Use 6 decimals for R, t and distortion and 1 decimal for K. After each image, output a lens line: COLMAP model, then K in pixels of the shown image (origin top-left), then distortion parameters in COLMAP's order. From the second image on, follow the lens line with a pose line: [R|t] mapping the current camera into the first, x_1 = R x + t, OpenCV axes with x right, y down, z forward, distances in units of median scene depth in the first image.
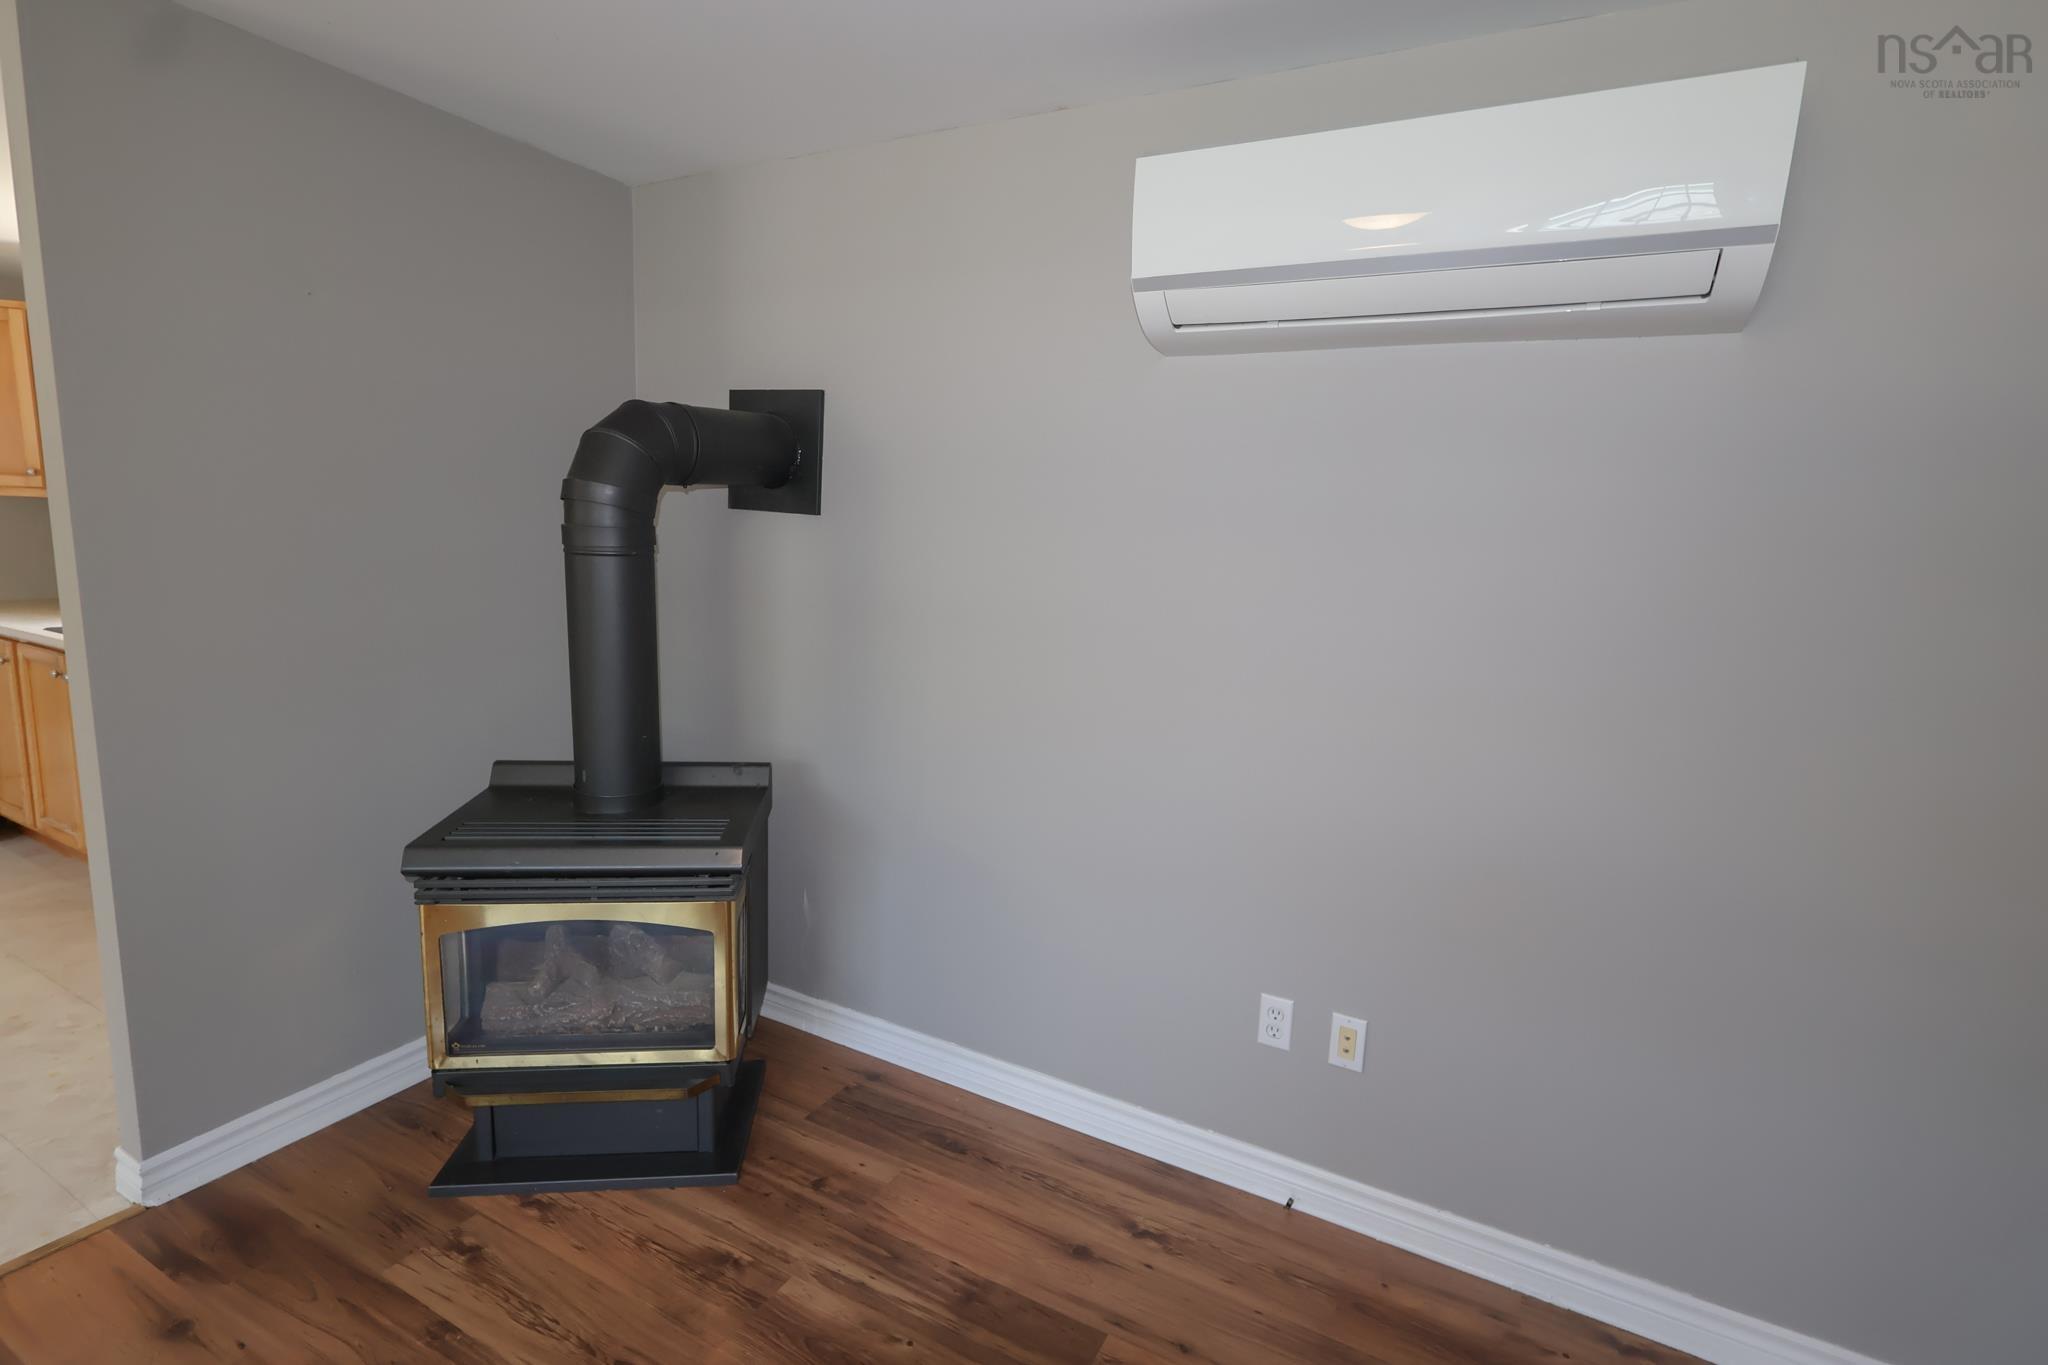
lens RADIAL K [[984.5, 0, 1024.7], [0, 984.5, 674.2], [0, 0, 1]] dist [0.000887, 0.000976]
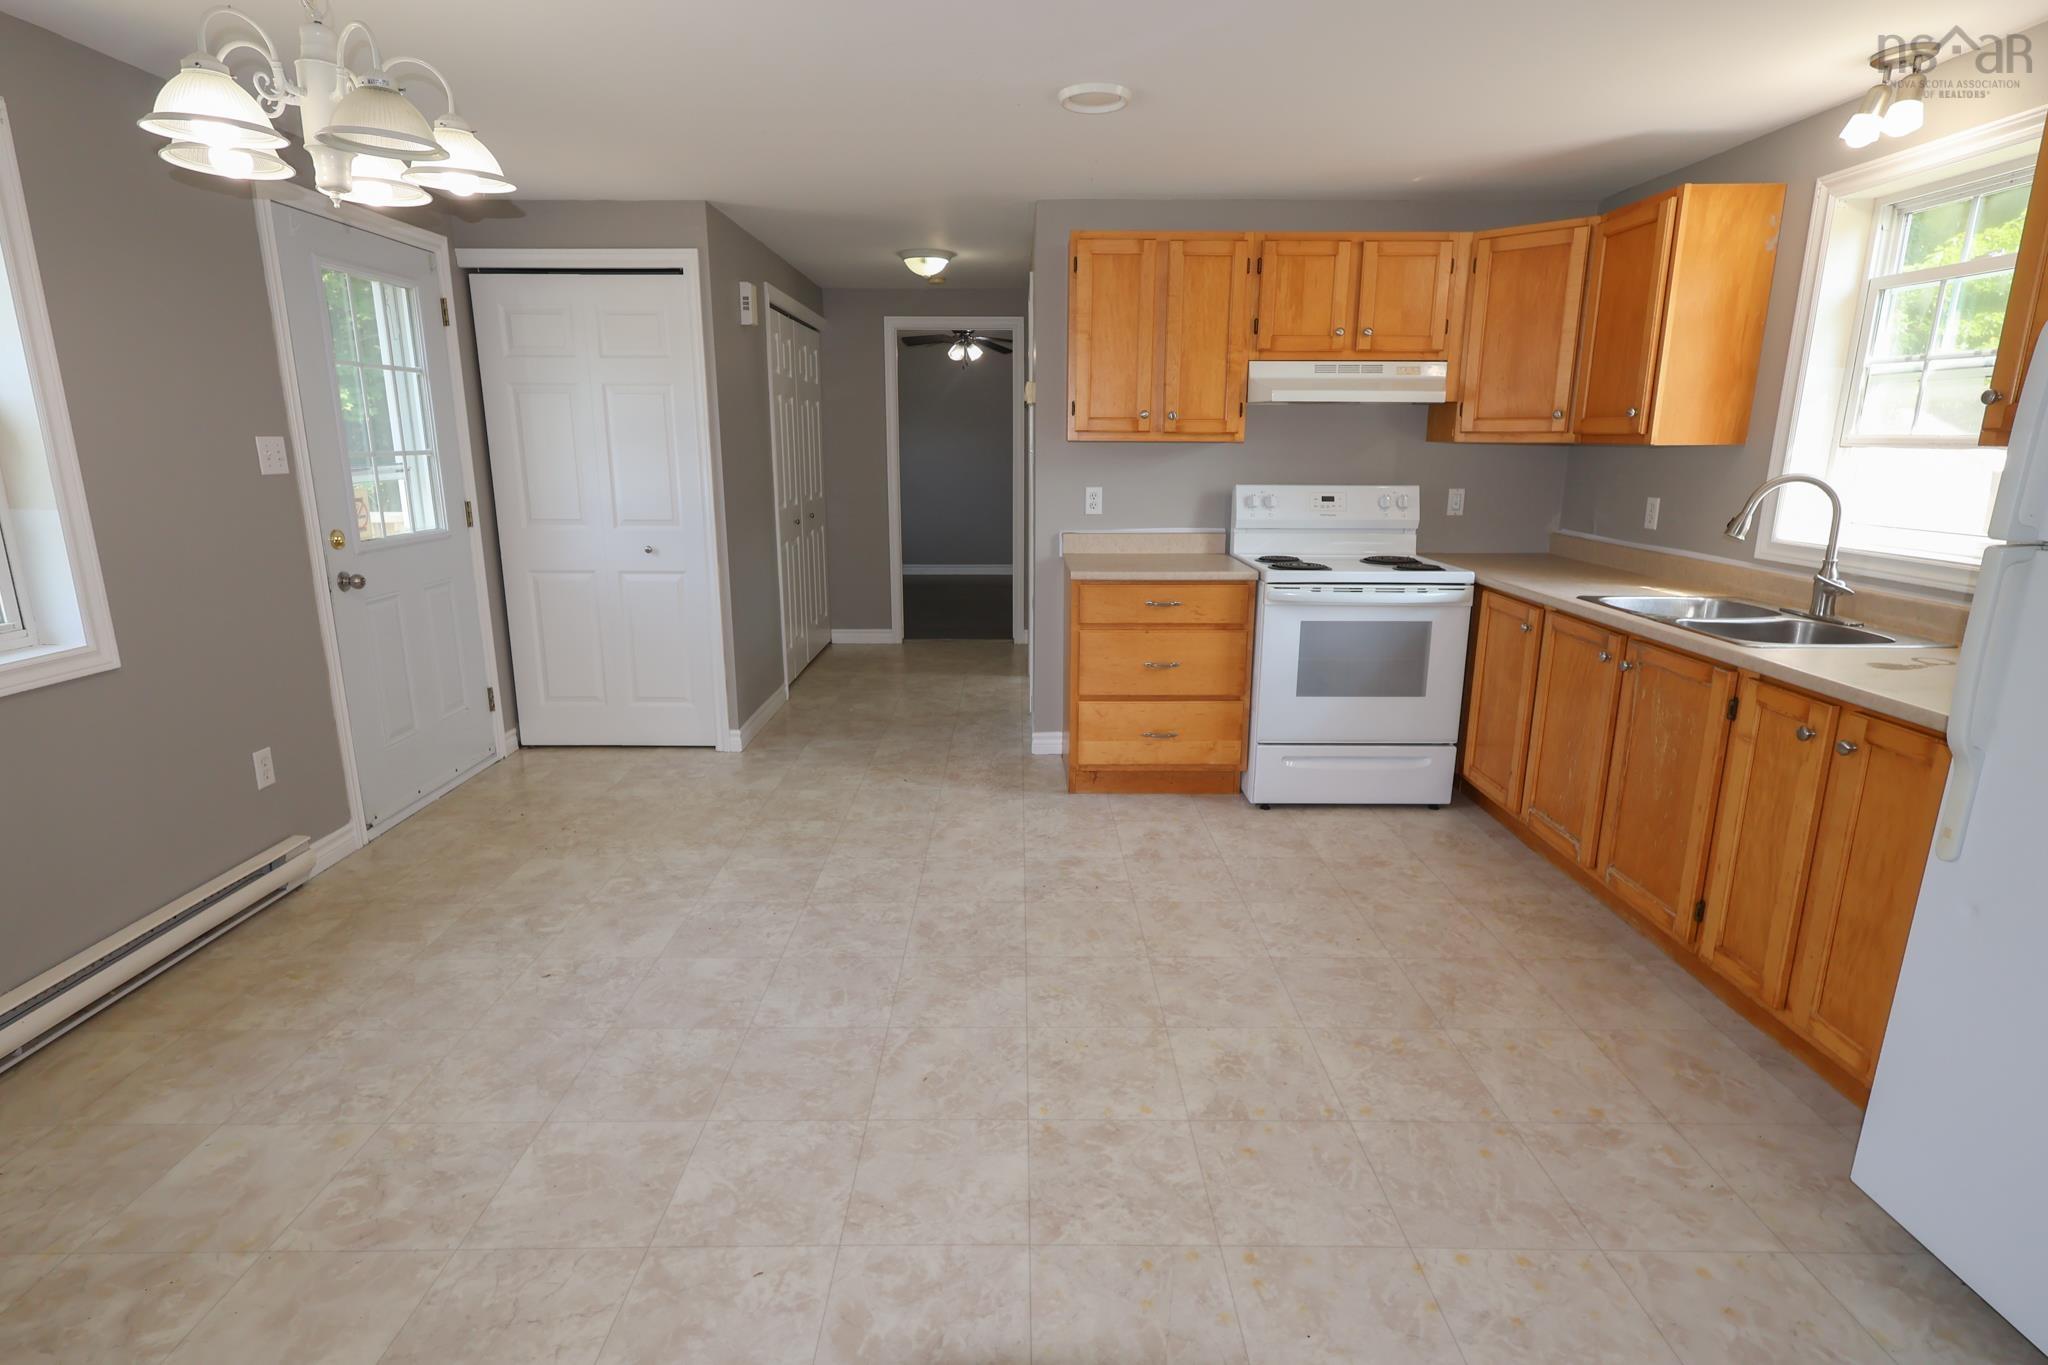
lens RADIAL K [[1030.0, 0, 1026.6], [0, 1030.0, 671.8], [0, 0, 1]] dist [0.000649, 0.002124]
pose [[0.474885, 0.151137, -0.866973, -0.755843], [-0.111331, 0.987545, 0.111174, -0.050430], [0.872978, 0.043727, 0.485796, 0.233773]]
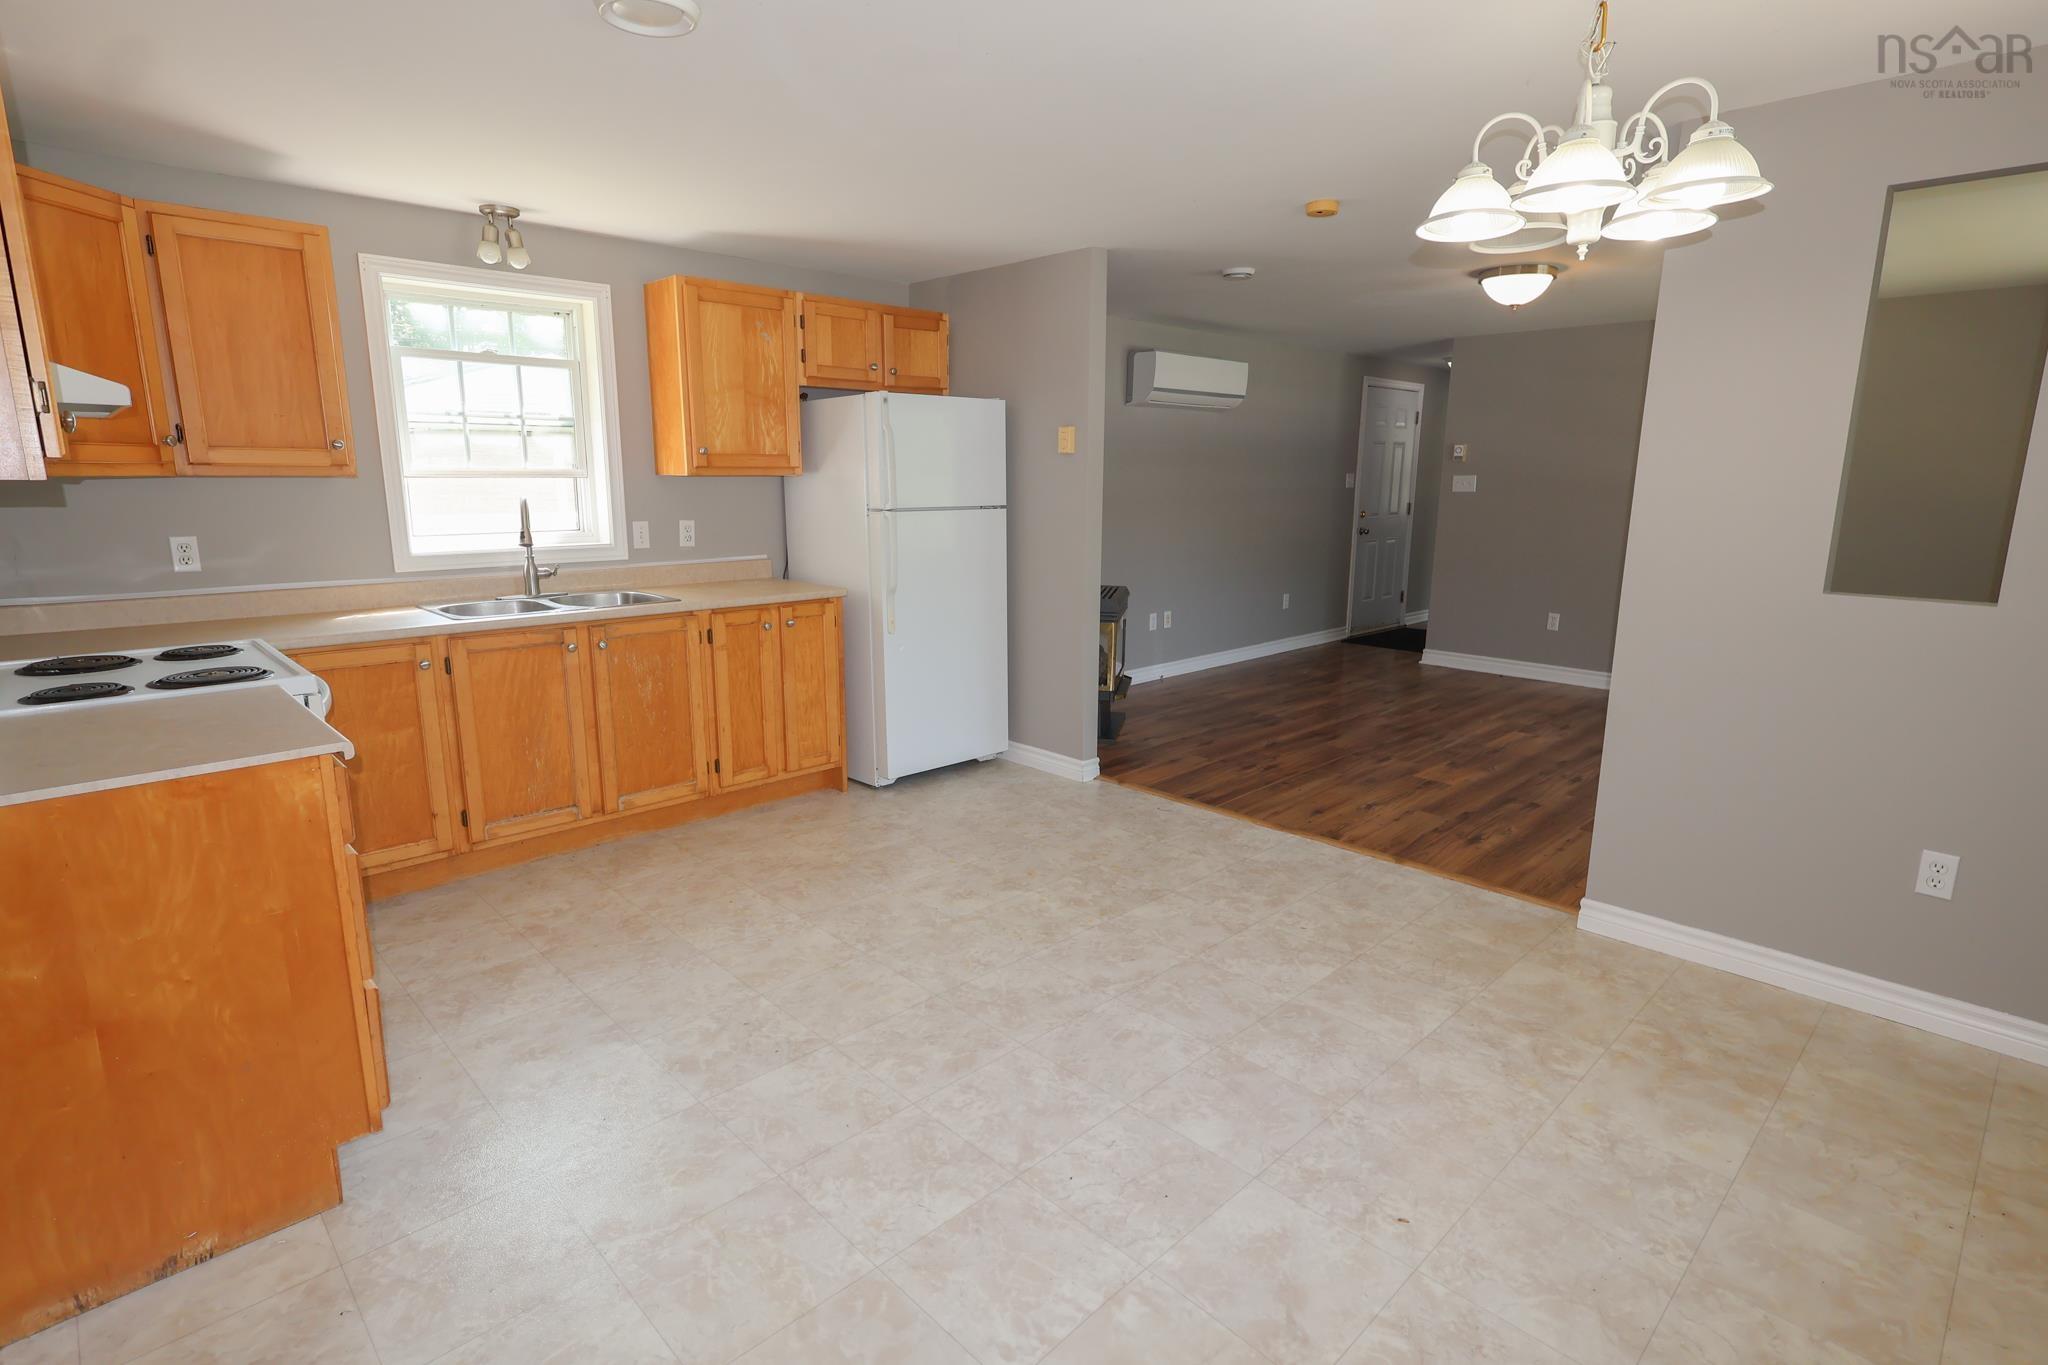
lens RADIAL K [[1030.0, 0, 1009.9], [0, 1030.0, 675.3], [0, 0, 1]] dist [0.000649, 0.002124]
pose [[0.317423, -0.229437, 0.920109, -3.024194], [0.153602, 0.969915, 0.188866, -0.174431], [-0.935761, 0.081380, 0.343115, 0.327523]]
